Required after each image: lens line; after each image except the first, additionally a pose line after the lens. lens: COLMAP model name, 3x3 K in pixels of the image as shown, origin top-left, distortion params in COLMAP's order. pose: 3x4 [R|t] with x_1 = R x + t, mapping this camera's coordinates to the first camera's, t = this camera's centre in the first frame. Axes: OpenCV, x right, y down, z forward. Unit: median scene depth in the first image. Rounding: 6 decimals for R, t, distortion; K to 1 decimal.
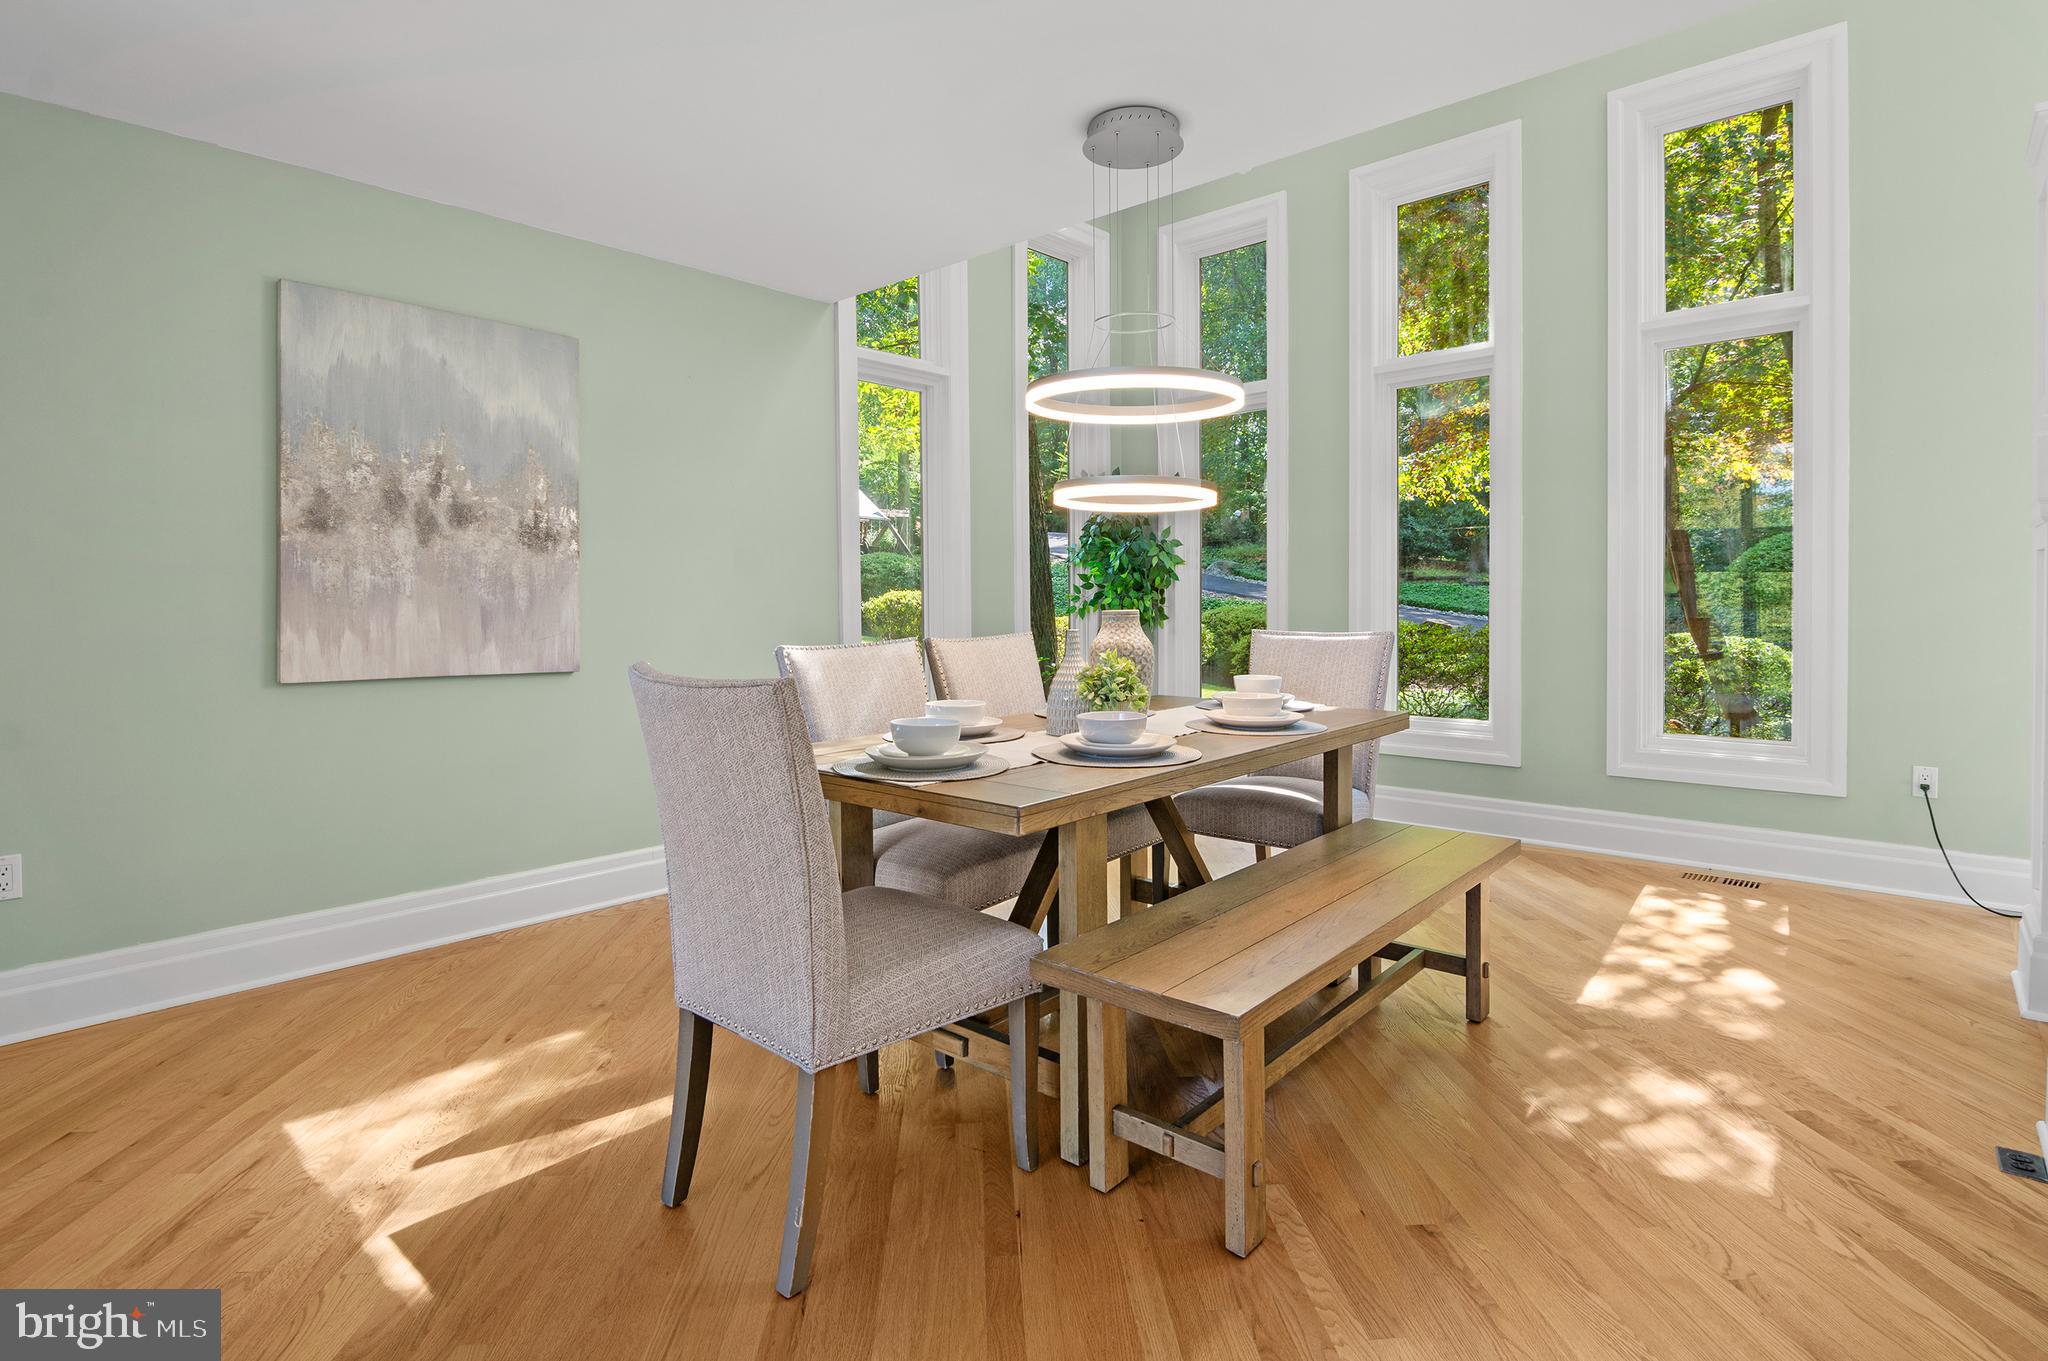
lens RADIAL K [[1012.9, 0, 1011.8], [0, 1012.9, 620.7], [0, 0, 1]] dist [-0.005432, -0.005091]
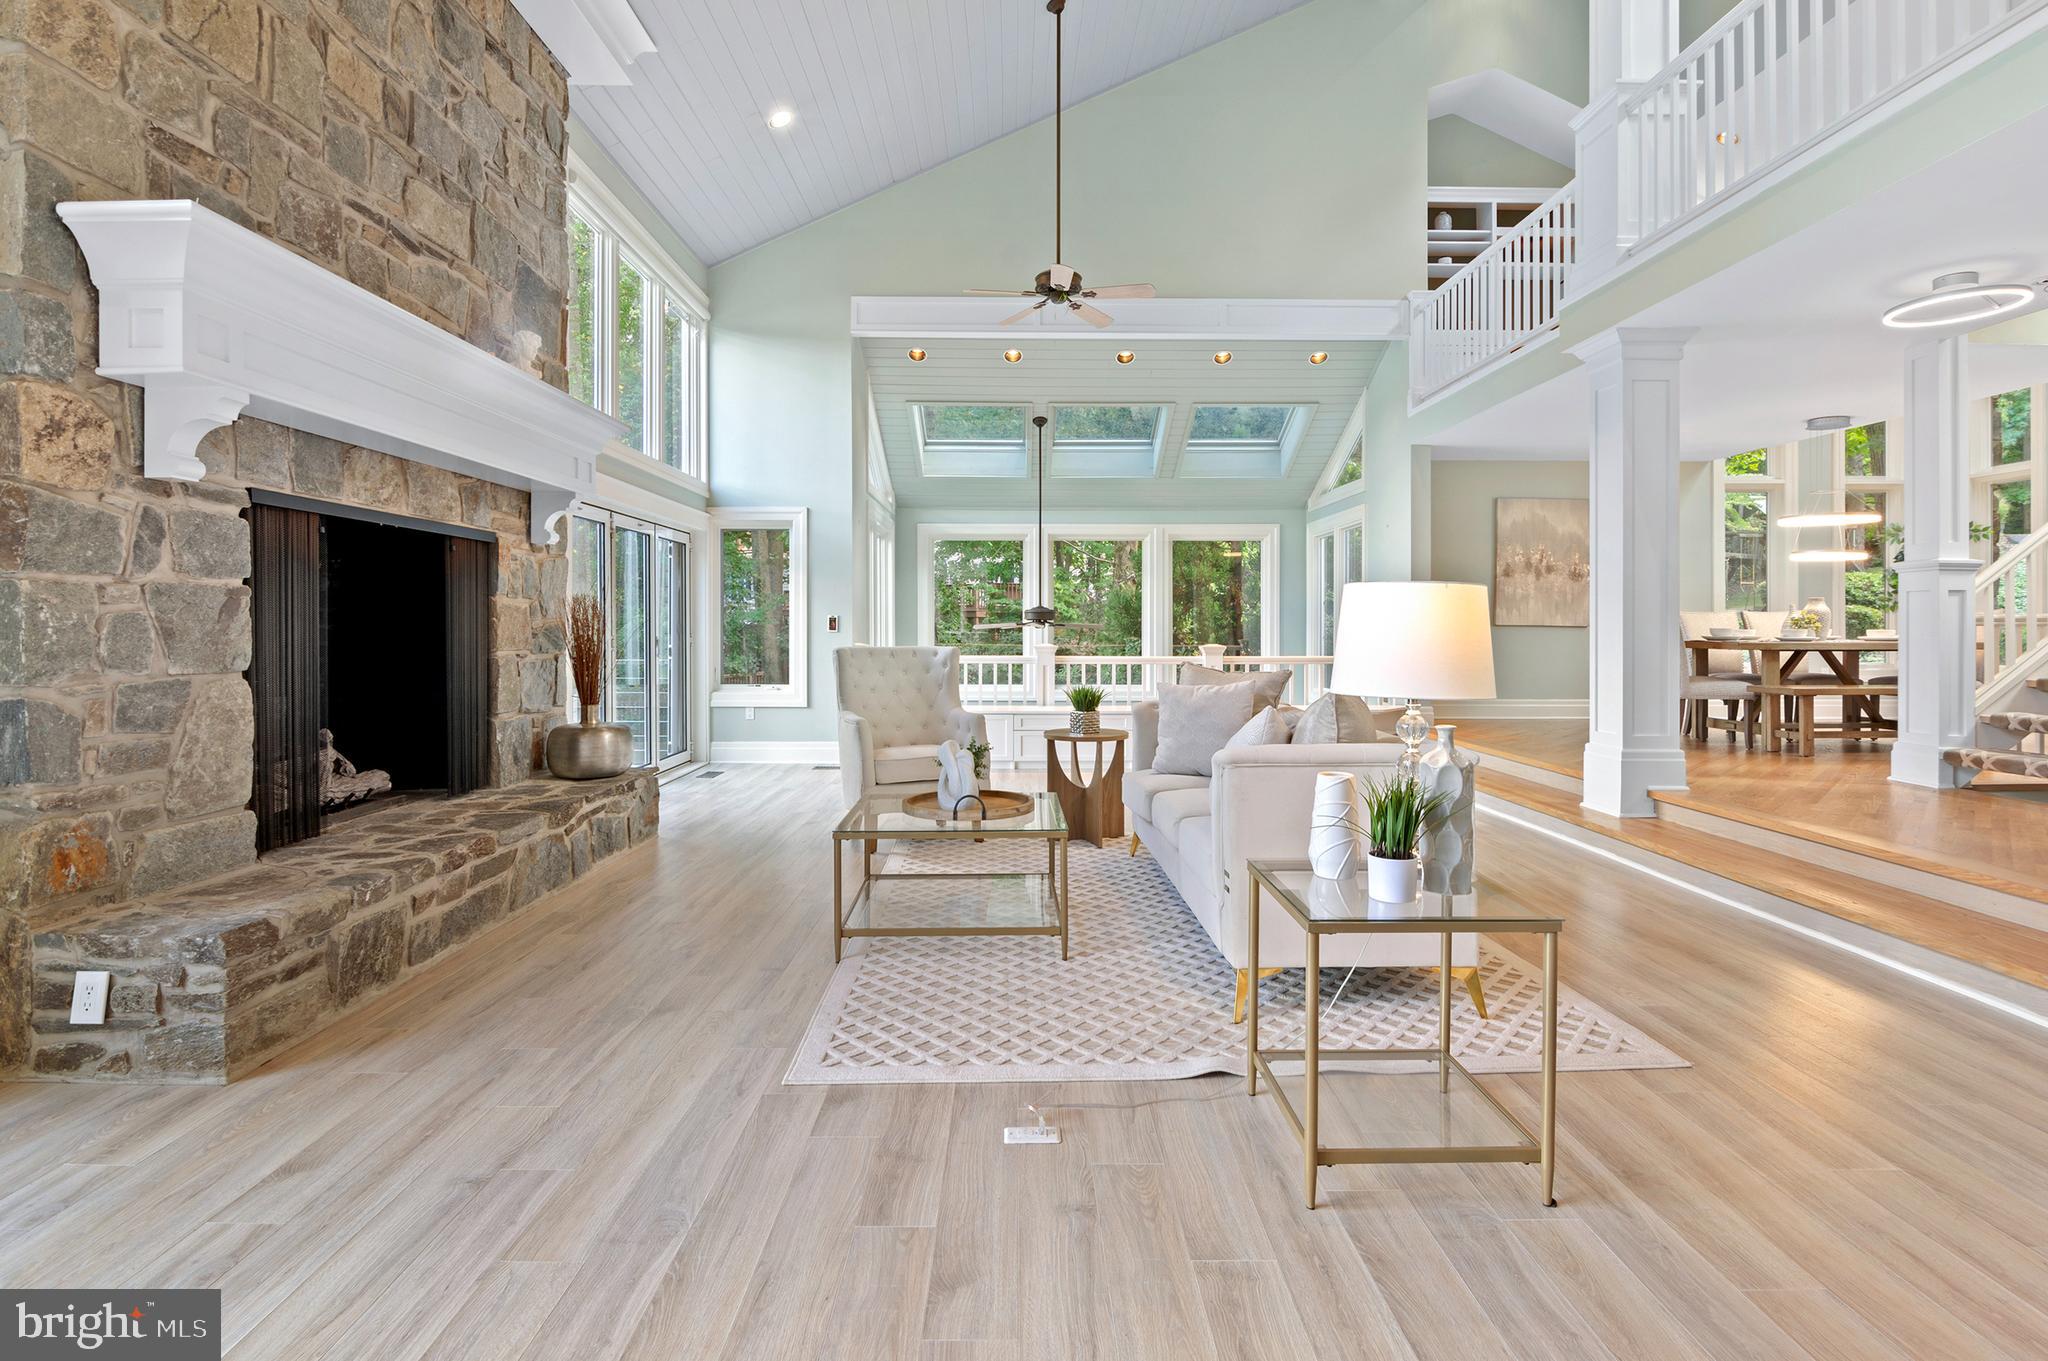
lens RADIAL K [[1012.9, 0, 1033.5], [0, 1012.9, 630.9], [0, 0, 1]] dist [-0.005432, -0.005091]
pose [[0.684206, 0.009078, -0.729232, 0.545074], [-0.017474, 0.999840, -0.003948, 0.106599], [0.729079, 0.015444, 0.684255, -2.029868]]
